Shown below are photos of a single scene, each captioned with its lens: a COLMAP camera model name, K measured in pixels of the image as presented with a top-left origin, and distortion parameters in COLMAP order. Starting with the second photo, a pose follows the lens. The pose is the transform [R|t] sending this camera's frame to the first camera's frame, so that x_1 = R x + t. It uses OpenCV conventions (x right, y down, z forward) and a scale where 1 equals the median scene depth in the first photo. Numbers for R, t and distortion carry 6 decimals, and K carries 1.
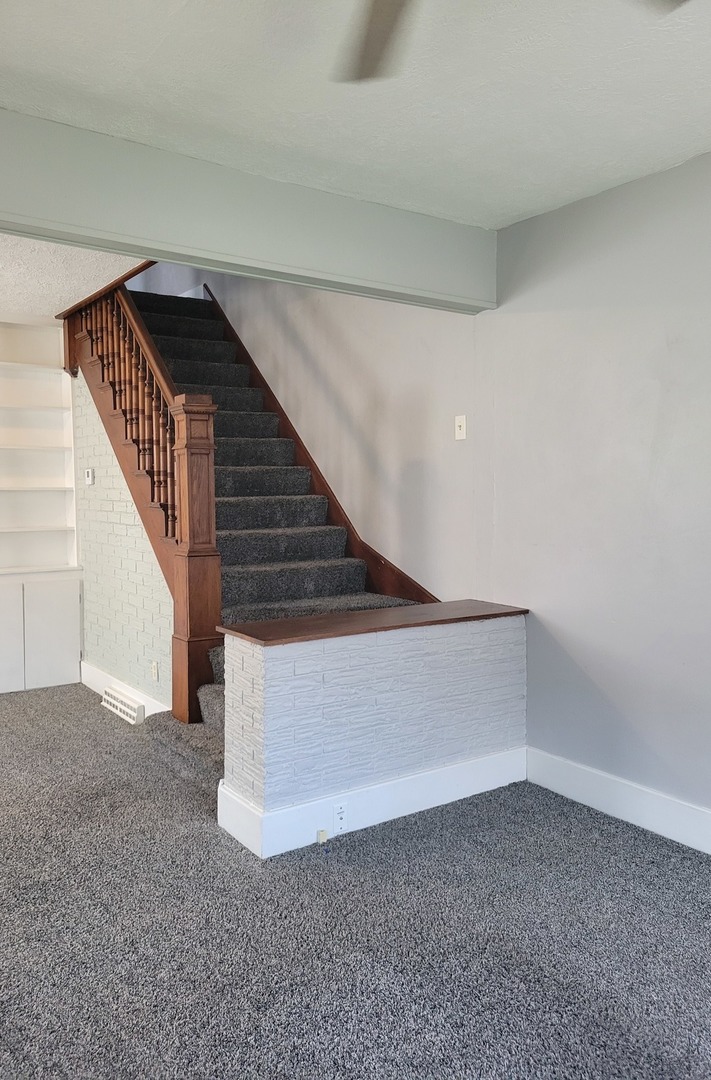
lens RADIAL K [[809.3, 0, 357.9], [0, 809.3, 543.1], [0, 0, 1]] dist [0.041394, -0.024329]
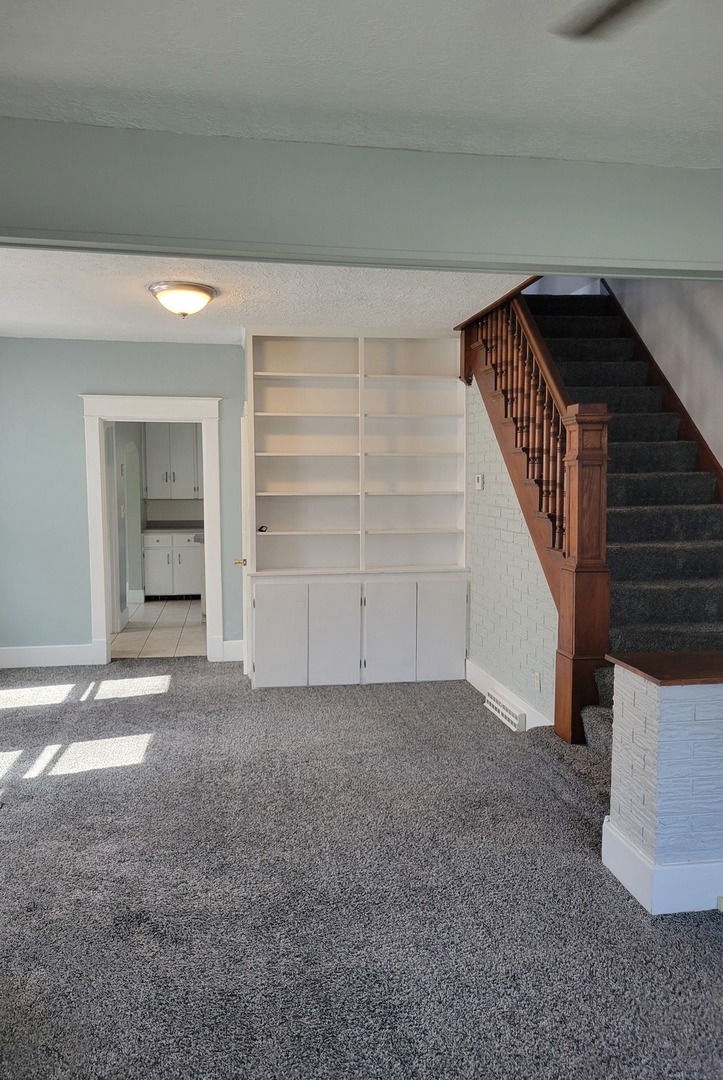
lens RADIAL K [[810.0, 0, 362.8], [0, 810.0, 541.1], [0, 0, 1]] dist [0.044759, -0.020697]
pose [[0.897780, 0.034043, -0.439127, -0.013580], [-0.028067, 0.999404, 0.020097, -0.033671], [0.439549, -0.005718, 0.898200, 0.018493]]
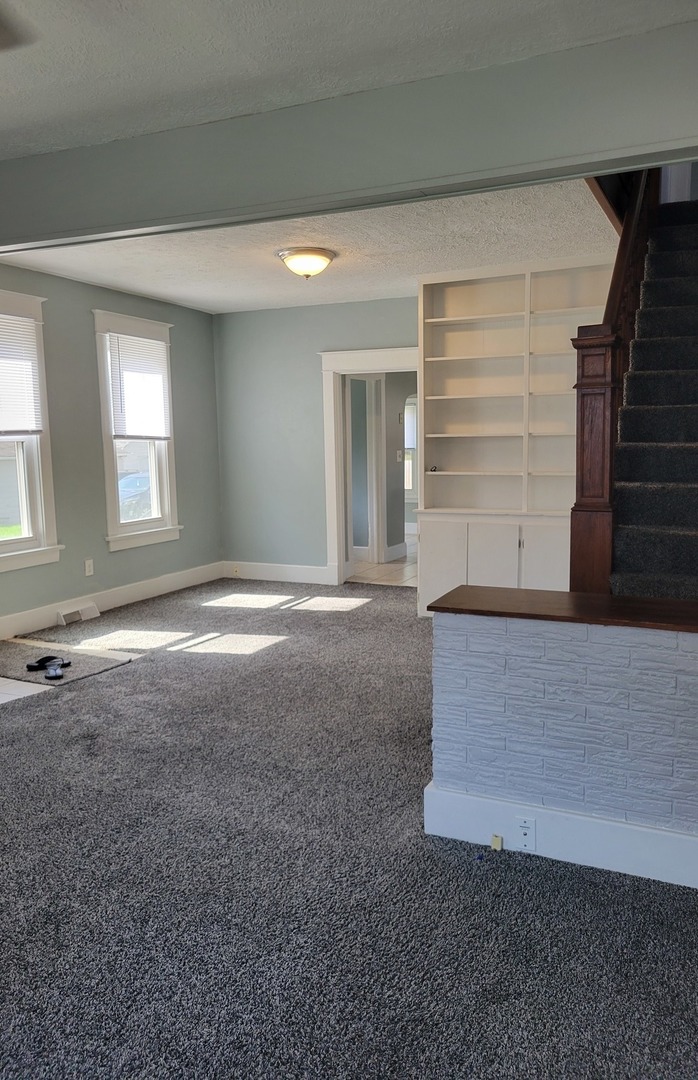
lens RADIAL K [[814.0, 0, 354.6], [0, 814.0, 542.4], [0, 0, 1]] dist [0.024841, -0.004198]
pose [[0.497891, 0.106578, -0.860666, 0.471694], [-0.043207, 0.994236, 0.098123, -0.027456], [0.866163, -0.011668, 0.499626, 0.349504]]
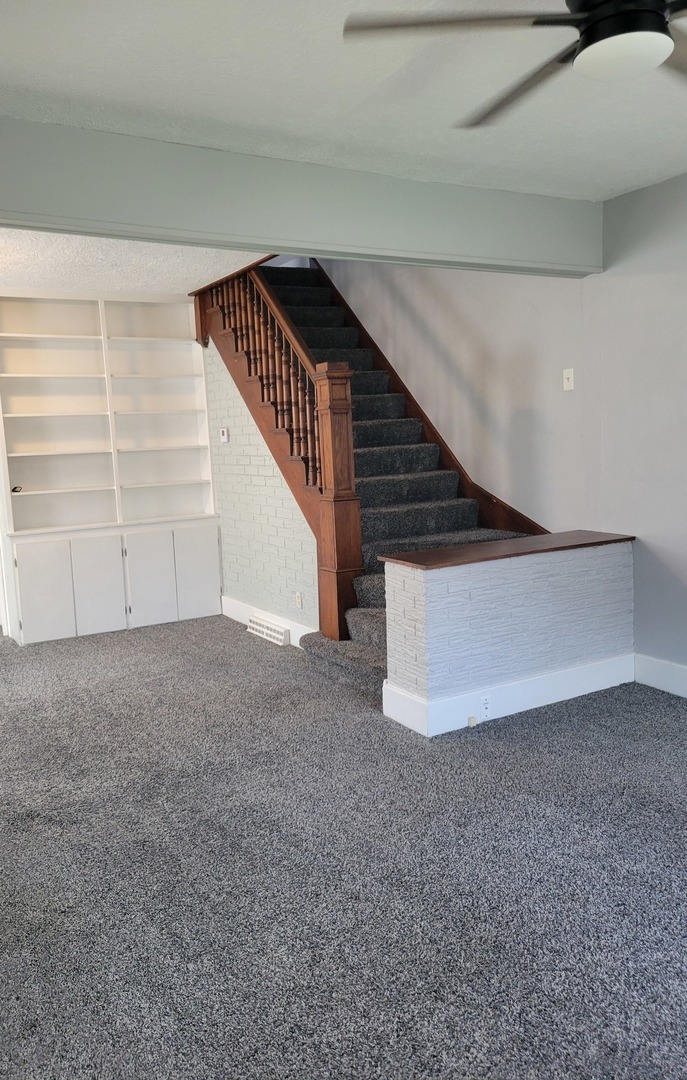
lens RADIAL K [[808.7, 0, 335.3], [0, 808.7, 542.9], [0, 0, 1]] dist [0.037652, -0.023860]
pose [[0.995017, -0.029153, -0.095352, -0.100180], [0.035564, 0.997170, 0.066243, -0.000964], [0.093151, -0.069304, 0.993237, -0.183393]]
